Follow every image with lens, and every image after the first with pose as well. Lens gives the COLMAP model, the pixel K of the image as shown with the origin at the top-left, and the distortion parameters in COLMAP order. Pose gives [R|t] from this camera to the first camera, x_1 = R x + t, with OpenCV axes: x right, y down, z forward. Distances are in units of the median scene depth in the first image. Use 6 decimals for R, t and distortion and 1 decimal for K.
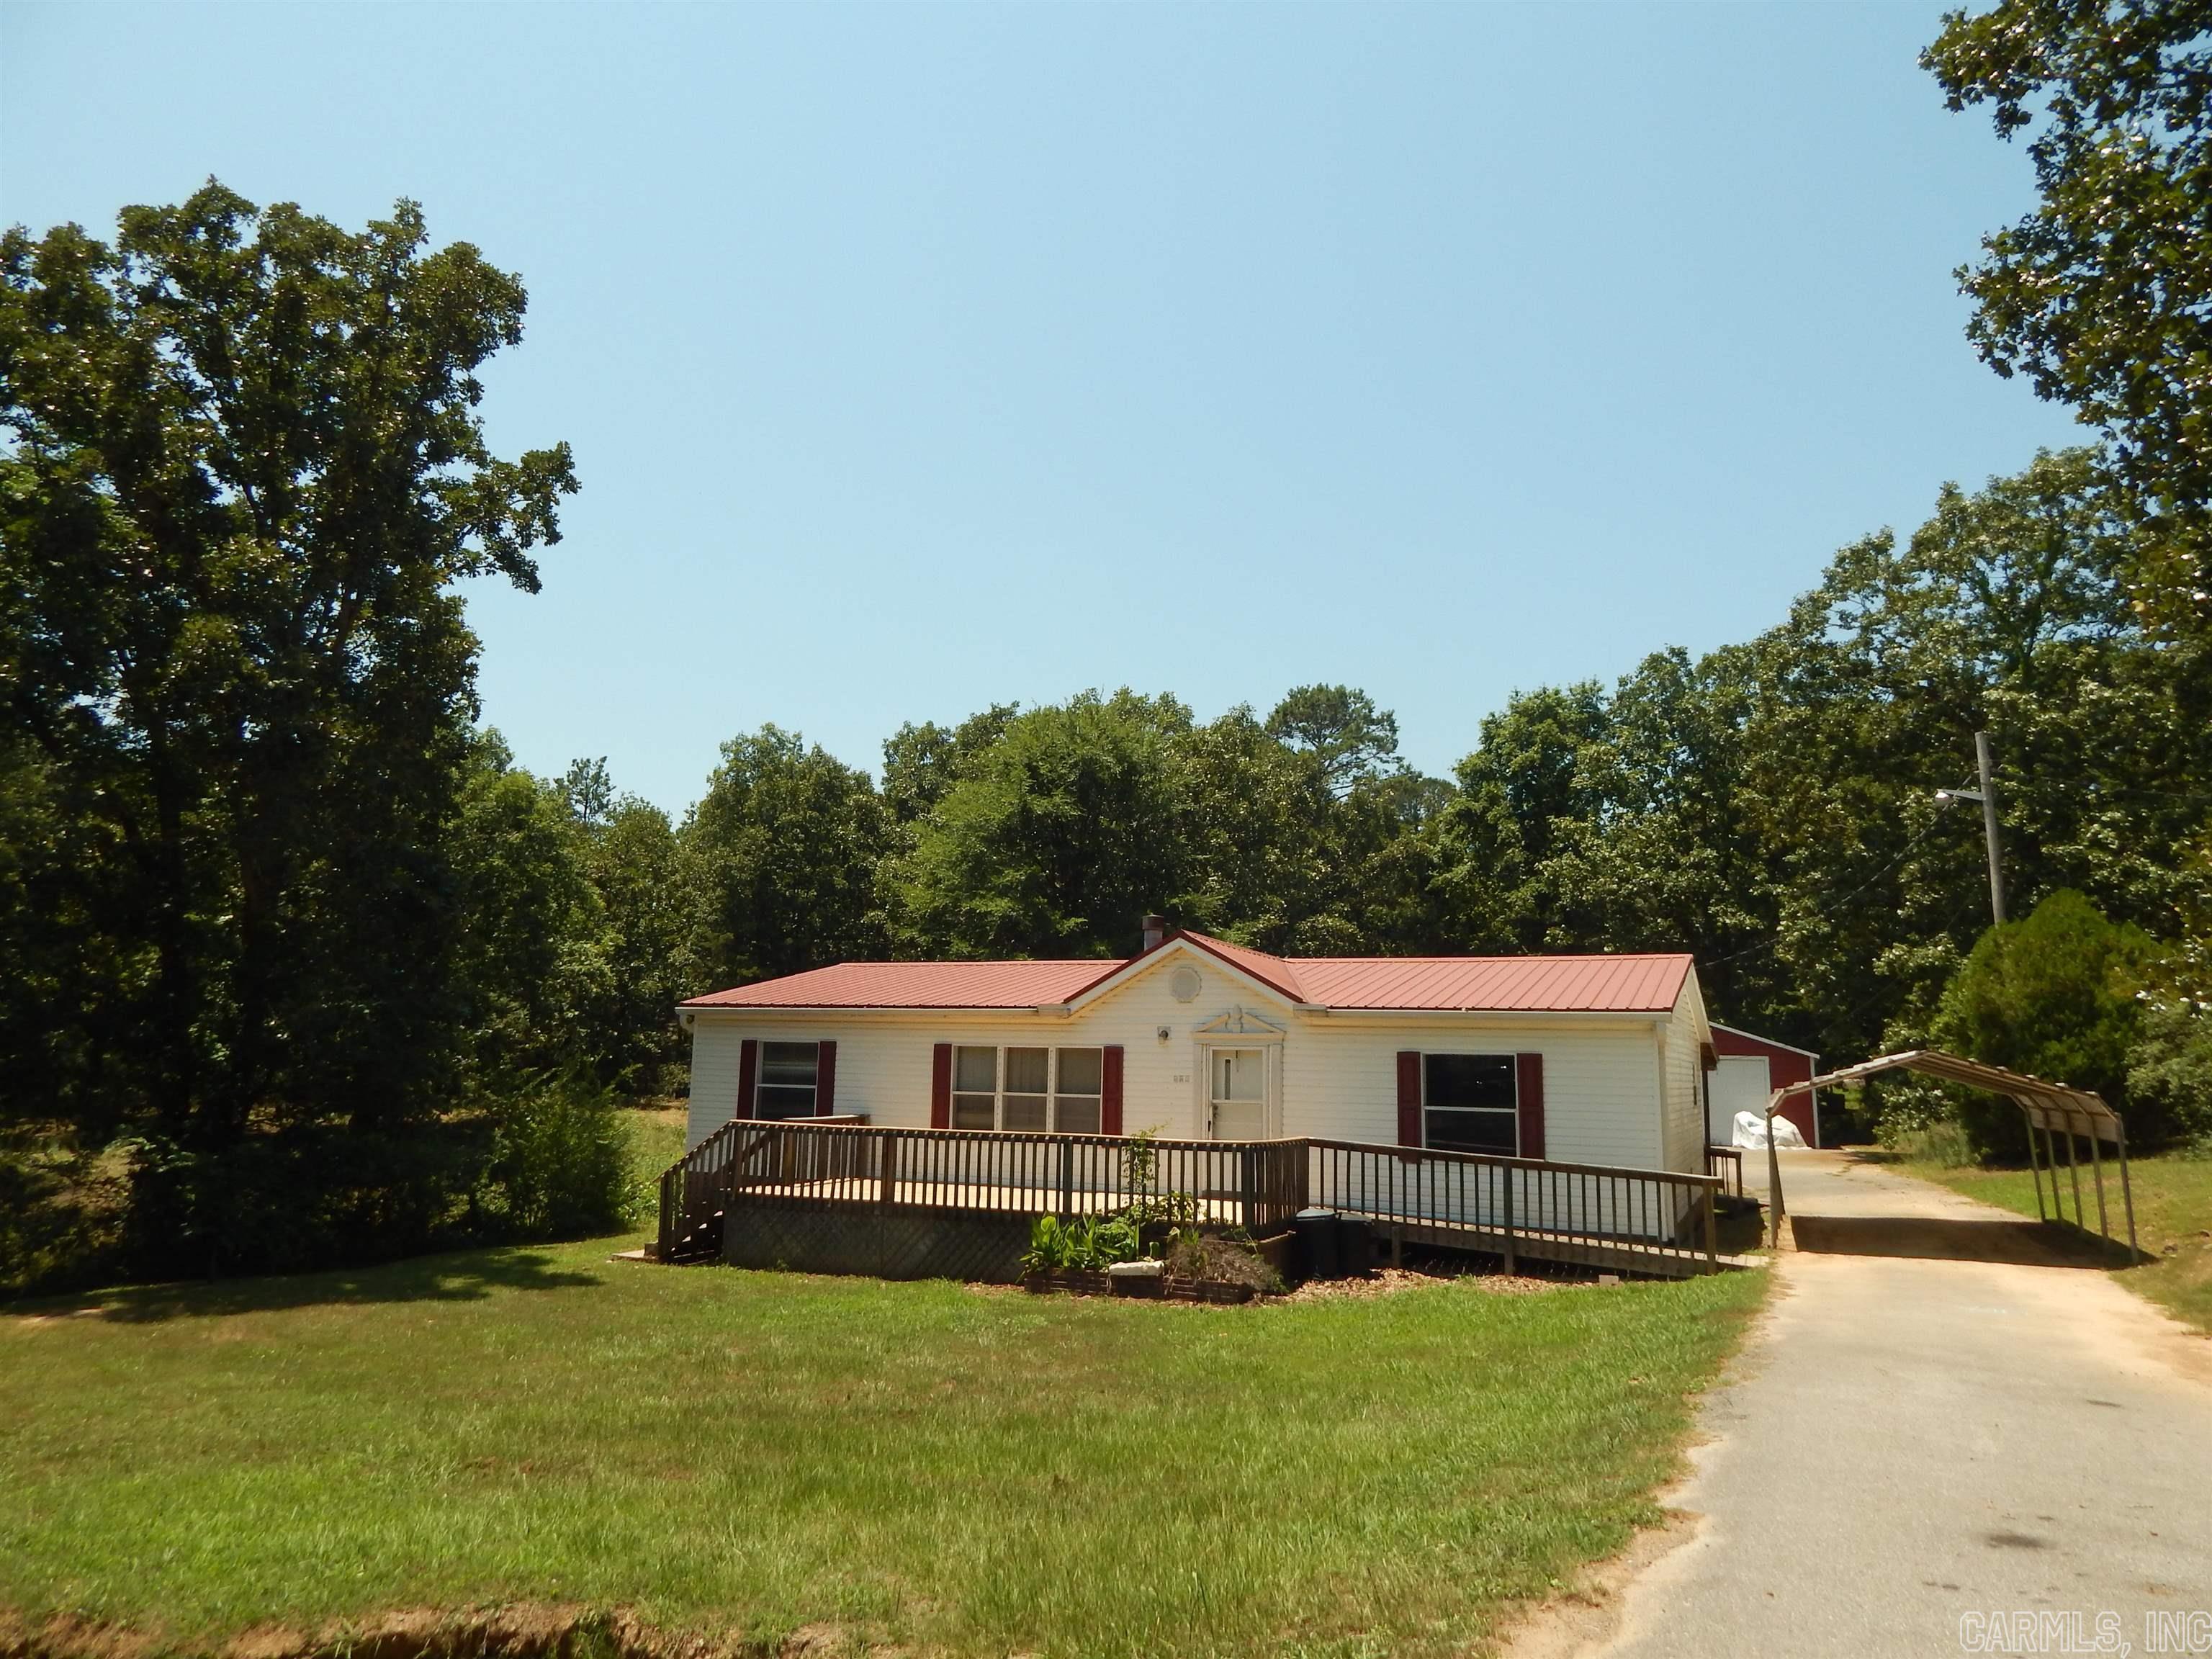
lens RADIAL K [[1480.8, 0, 1099.1], [0, 1480.8, 825.5], [0, 0, 1]] dist [0.011905, -0.014114]
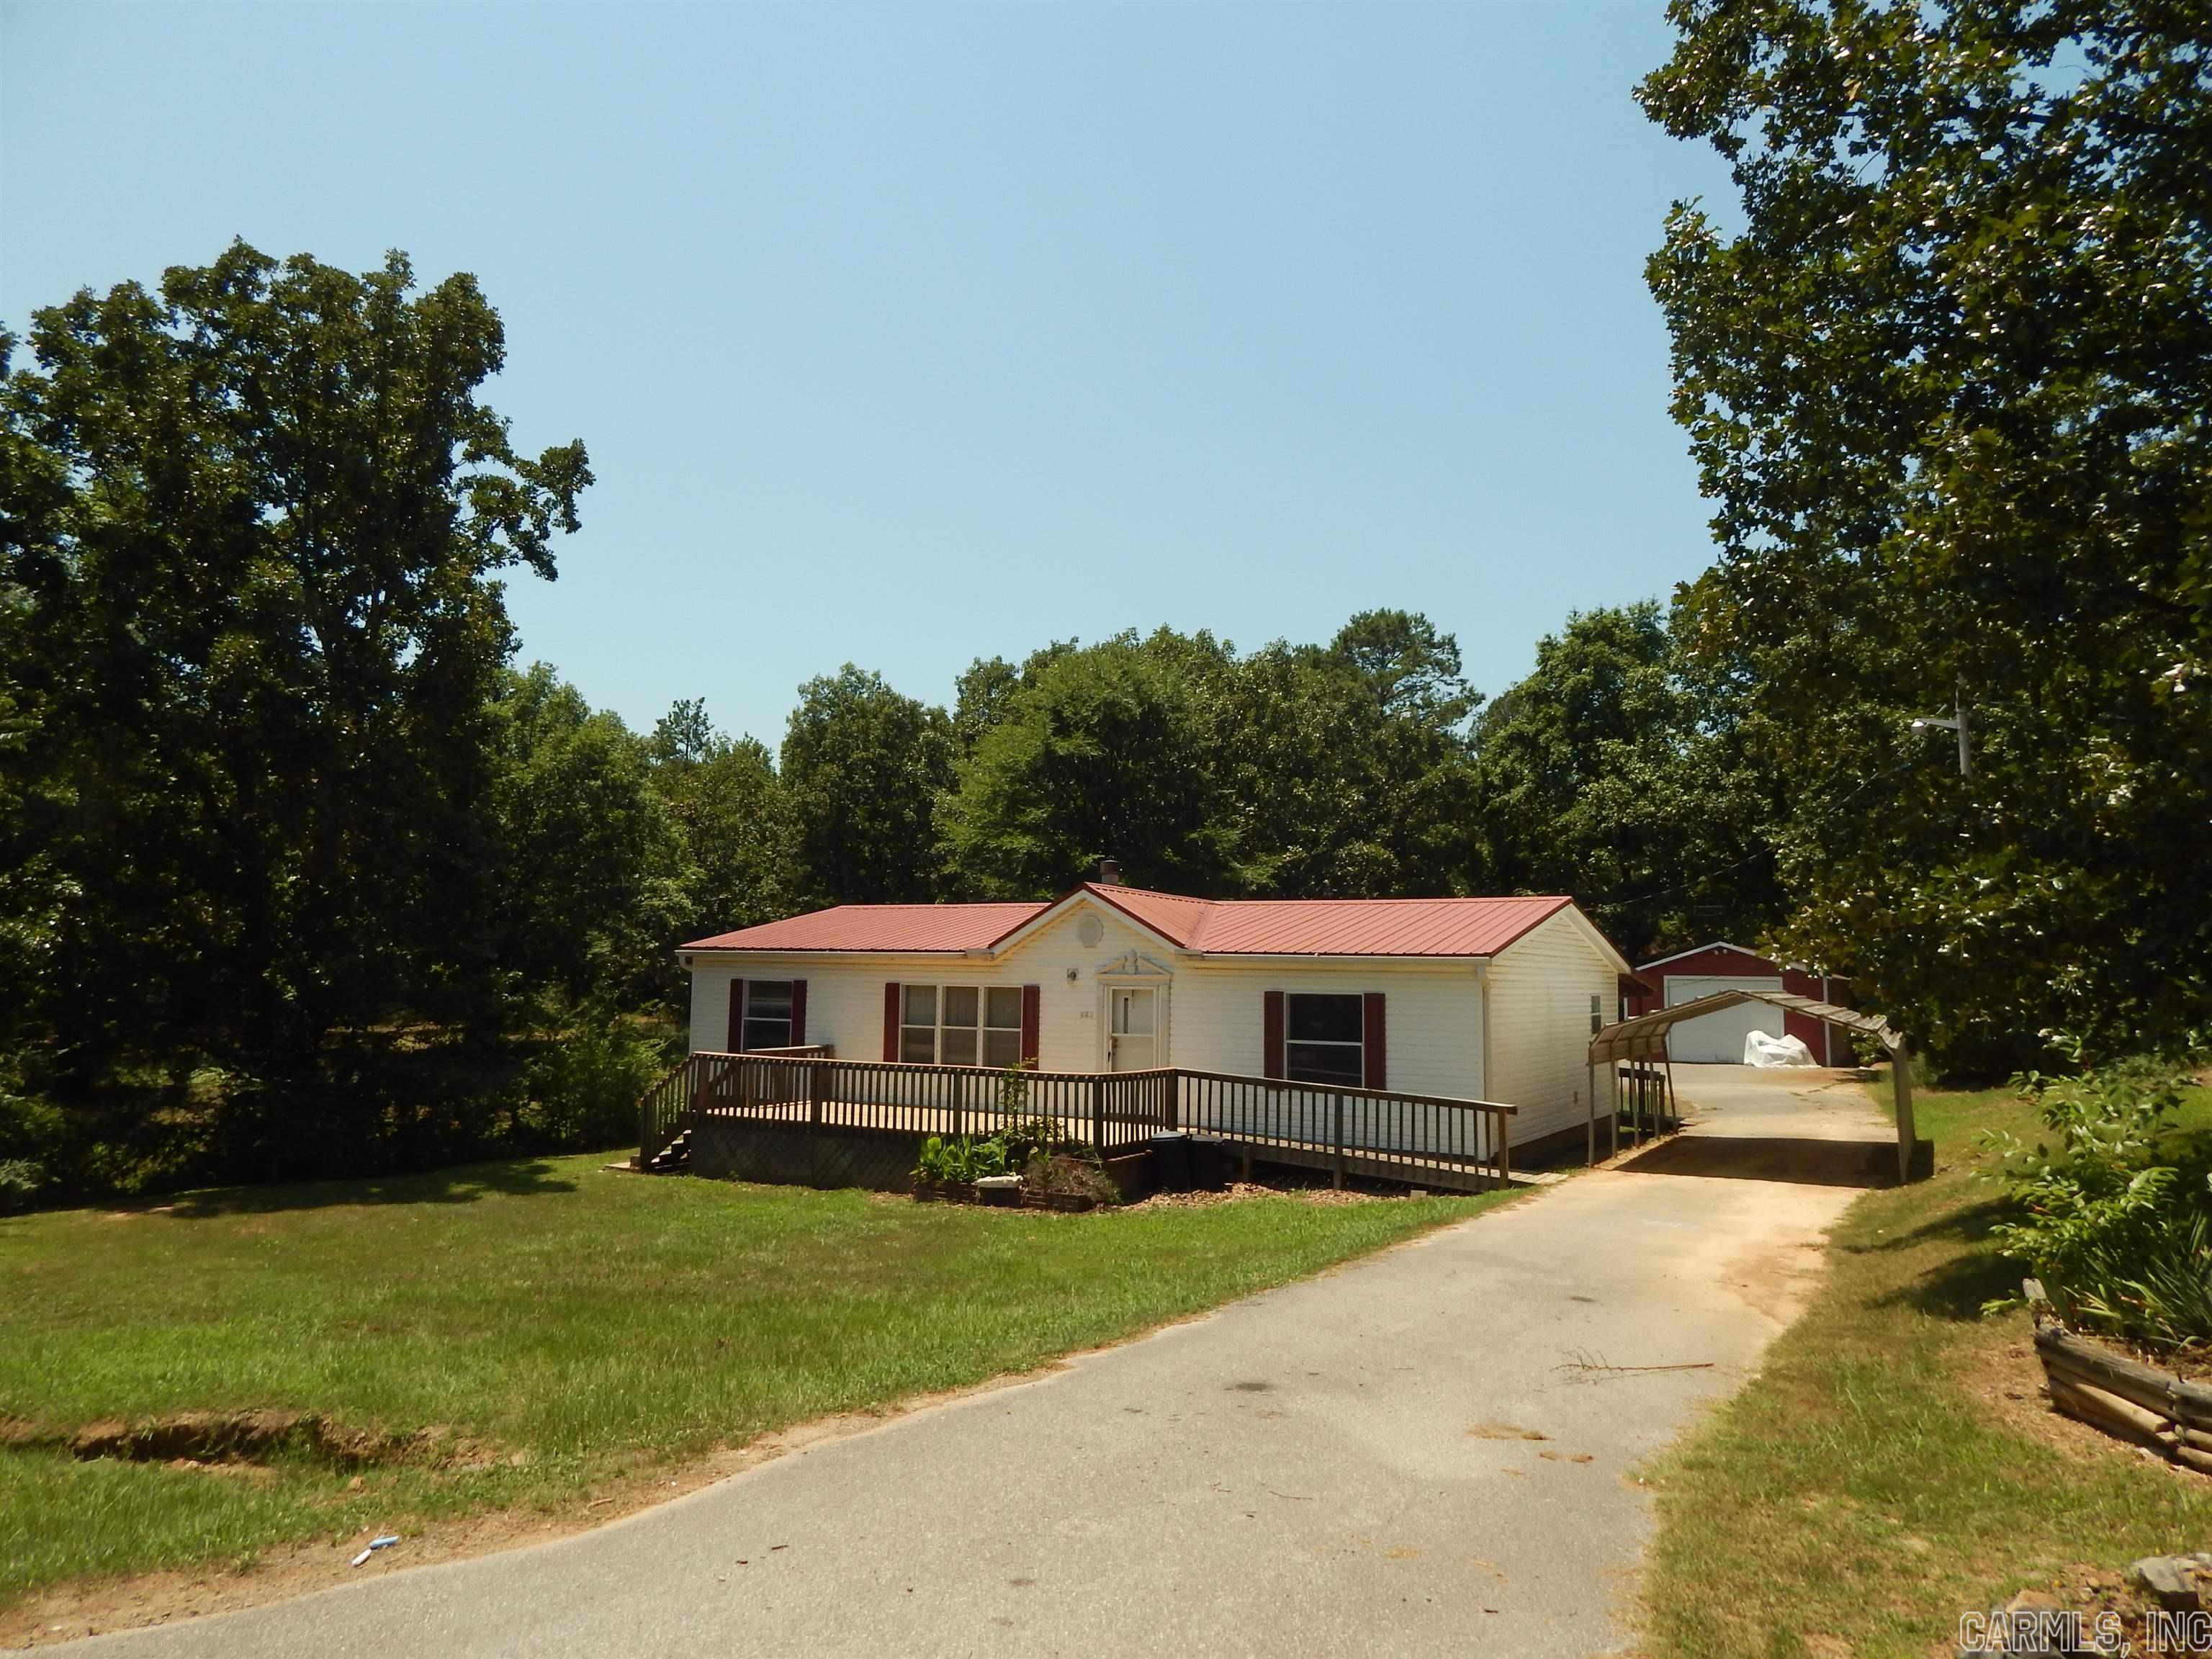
lens RADIAL K [[1480.8, 0, 1094.8], [0, 1480.8, 834.0], [0, 0, 1]] dist [0.011905, -0.014114]
pose [[0.994649, -0.015787, -0.102094, 0.167621], [0.022440, 0.997675, 0.064349, -0.035435], [0.100841, -0.066296, 0.992691, -0.098791]]
